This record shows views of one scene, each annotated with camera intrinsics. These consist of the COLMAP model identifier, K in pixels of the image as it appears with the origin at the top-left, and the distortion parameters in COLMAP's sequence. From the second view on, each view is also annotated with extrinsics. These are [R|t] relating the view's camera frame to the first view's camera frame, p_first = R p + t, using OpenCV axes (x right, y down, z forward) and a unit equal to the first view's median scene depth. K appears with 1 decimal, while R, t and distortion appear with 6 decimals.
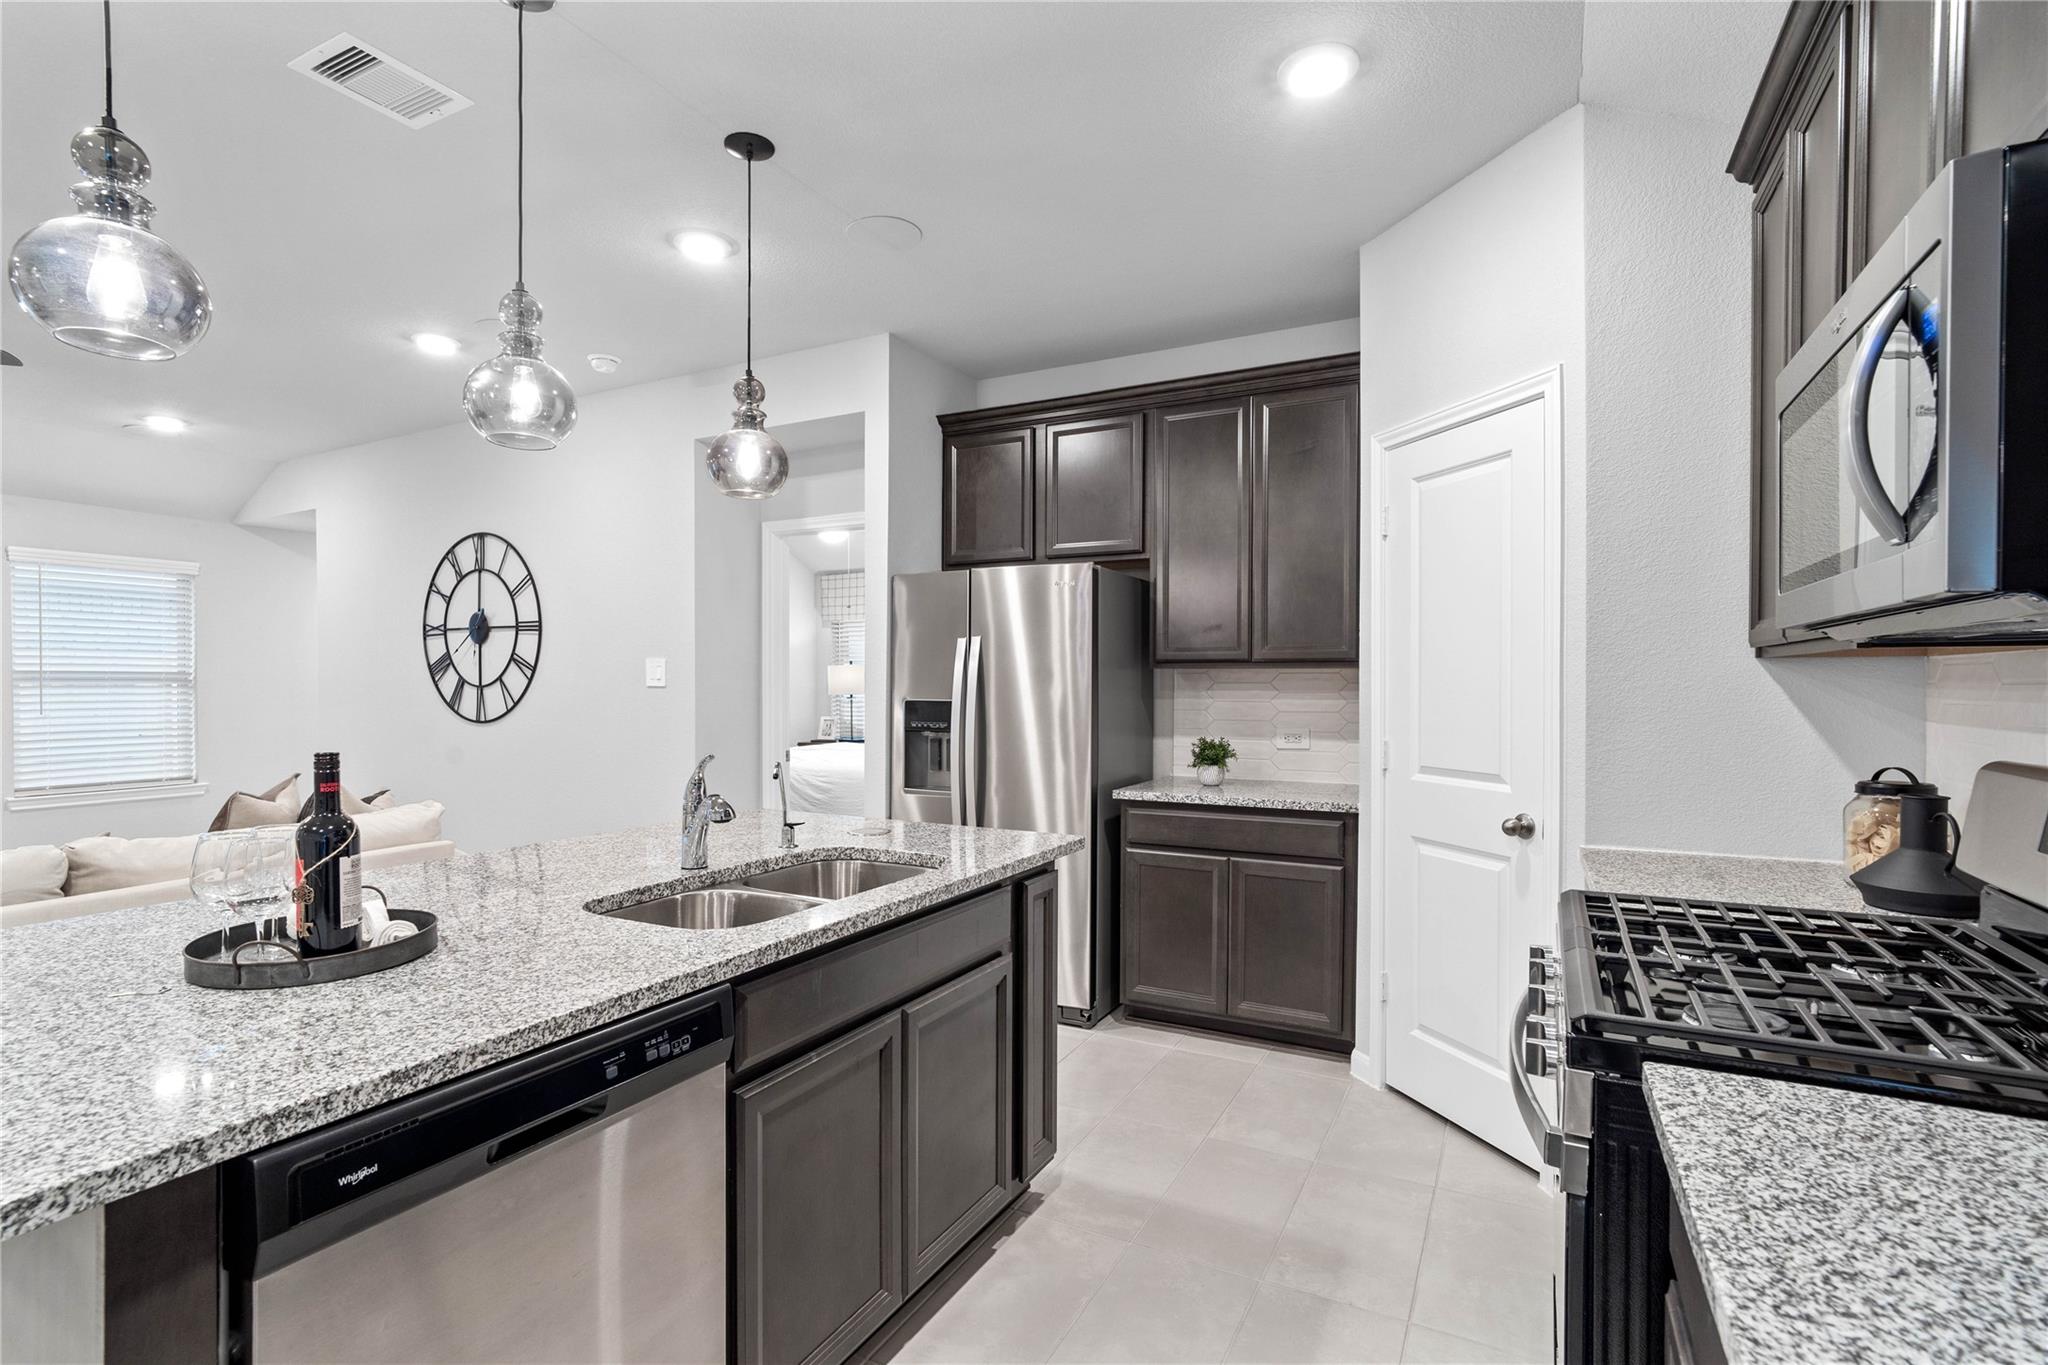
lens RADIAL K [[970.0, 0, 1034.3], [0, 970.0, 693.9], [0, 0, 1]] dist [-0.021536, 0.006728]
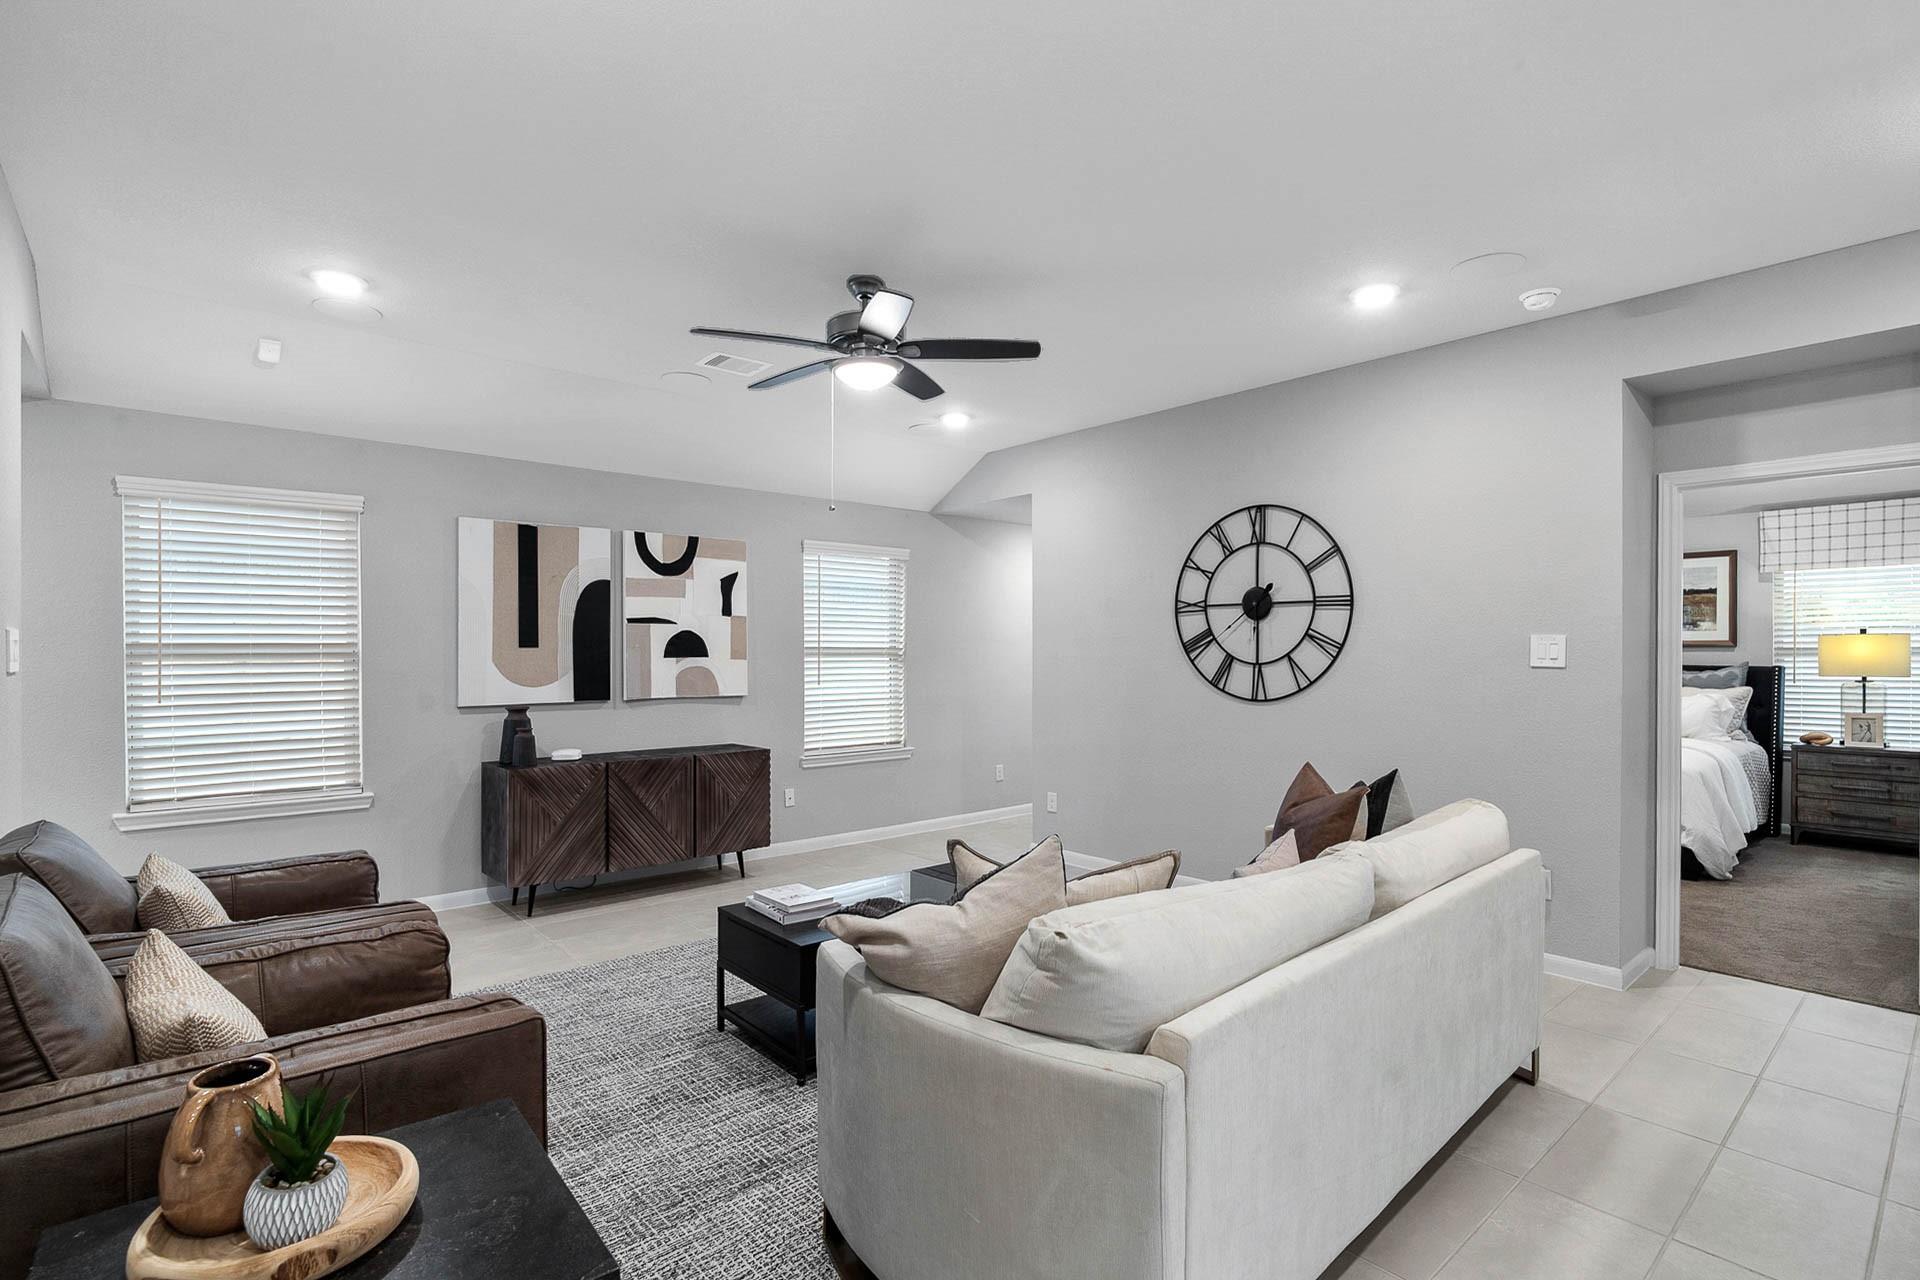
lens RADIAL K [[909.3, 0, 964.2], [0, 909.3, 654.1], [0, 0, 1]] dist [-0.021536, 0.006728]
pose [[0.935882, 0.002142, -0.352308, -0.528366], [-0.005125, 0.999958, -0.007535, -0.009373], [0.352278, 0.008857, 0.935854, 0.044537]]
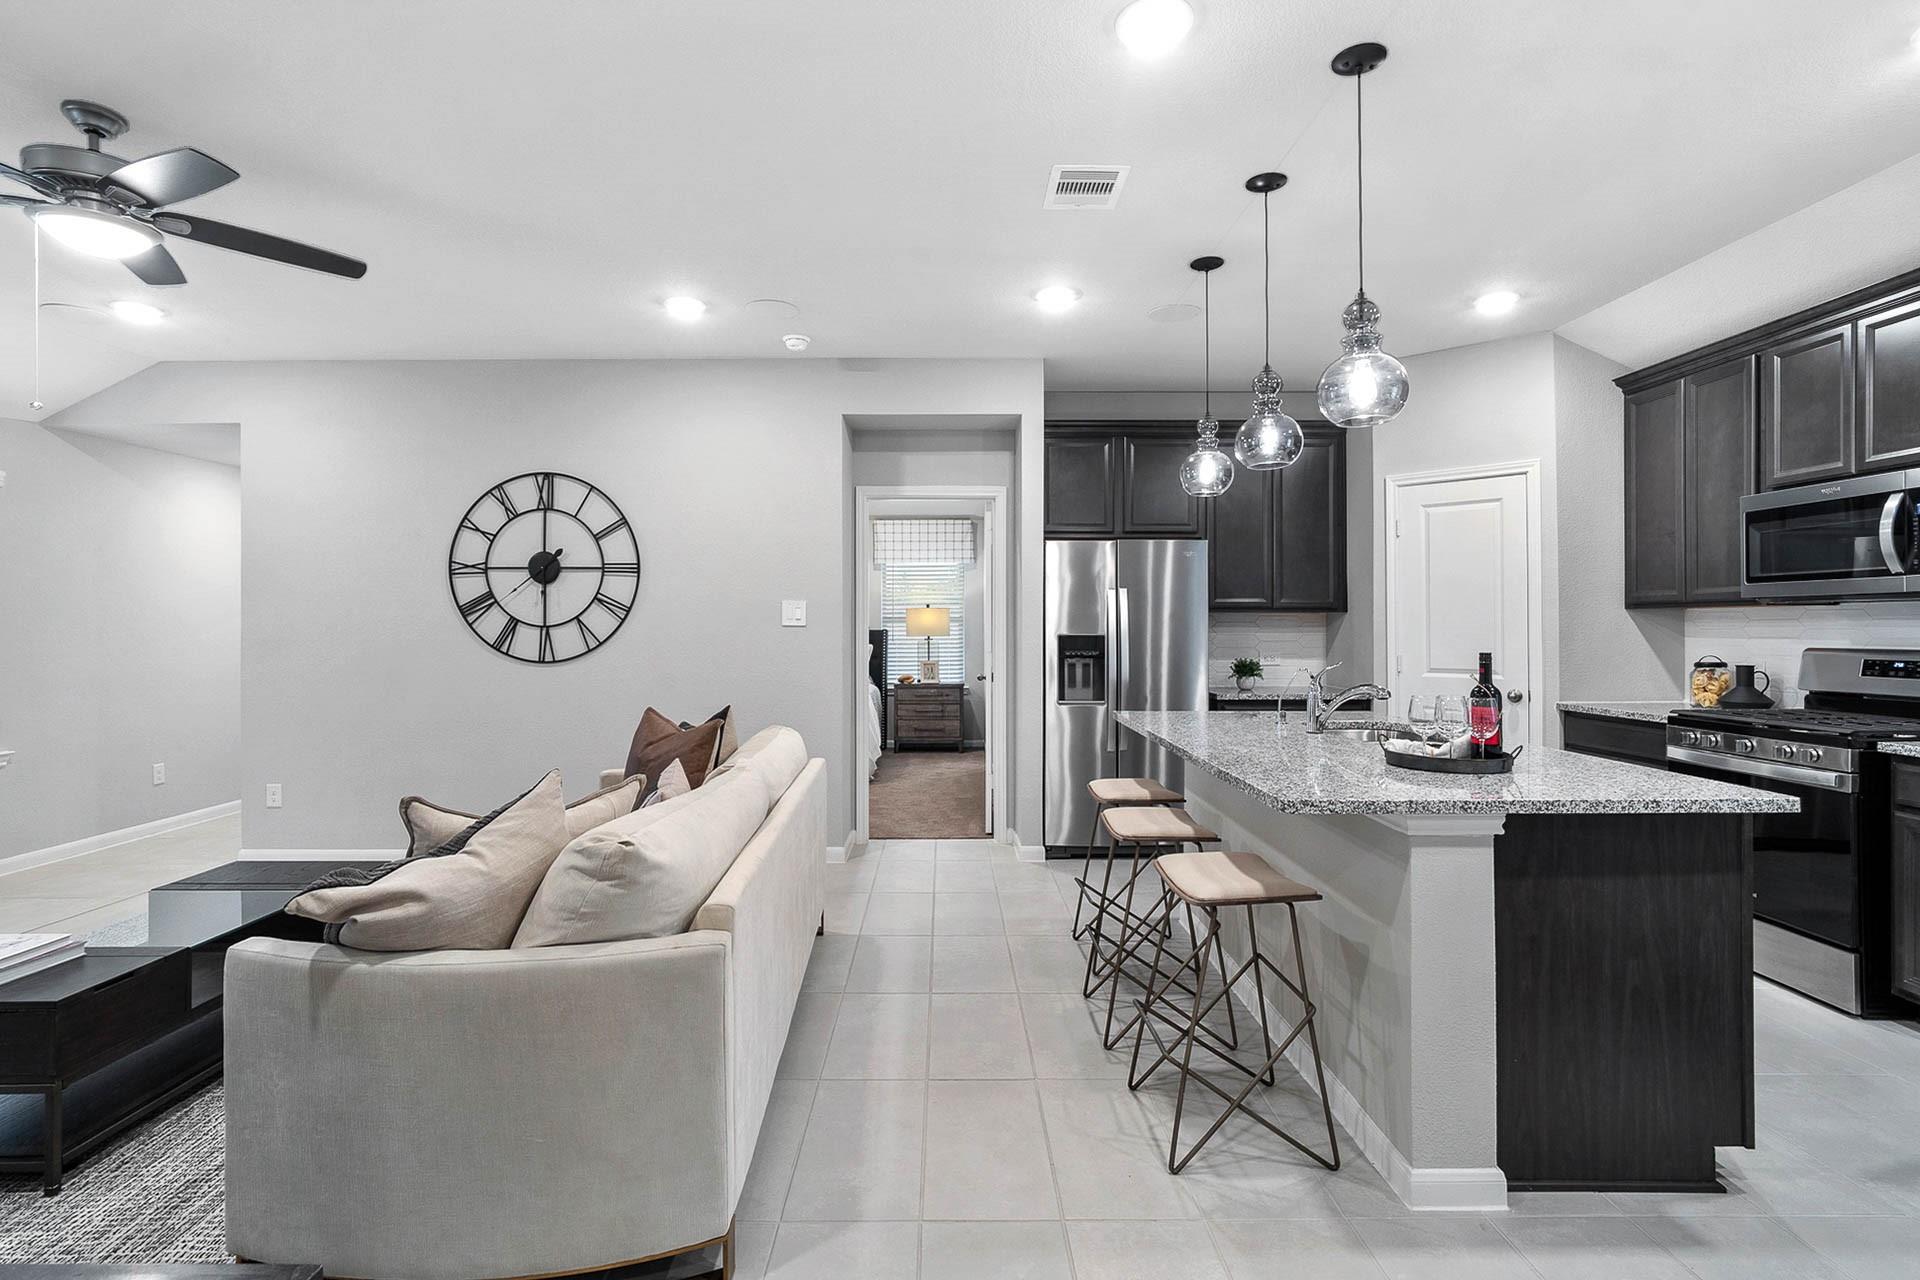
lens RADIAL K [[909.3, 0, 946.7], [0, 909.3, 622.6], [0, 0, 1]] dist [-0.021536, 0.006728]
pose [[0.875914, 0.000282, 0.482467, -0.660600], [0.007781, 0.999861, -0.014712, 0.004863], [-0.482405, 0.016641, 0.875790, -0.015394]]
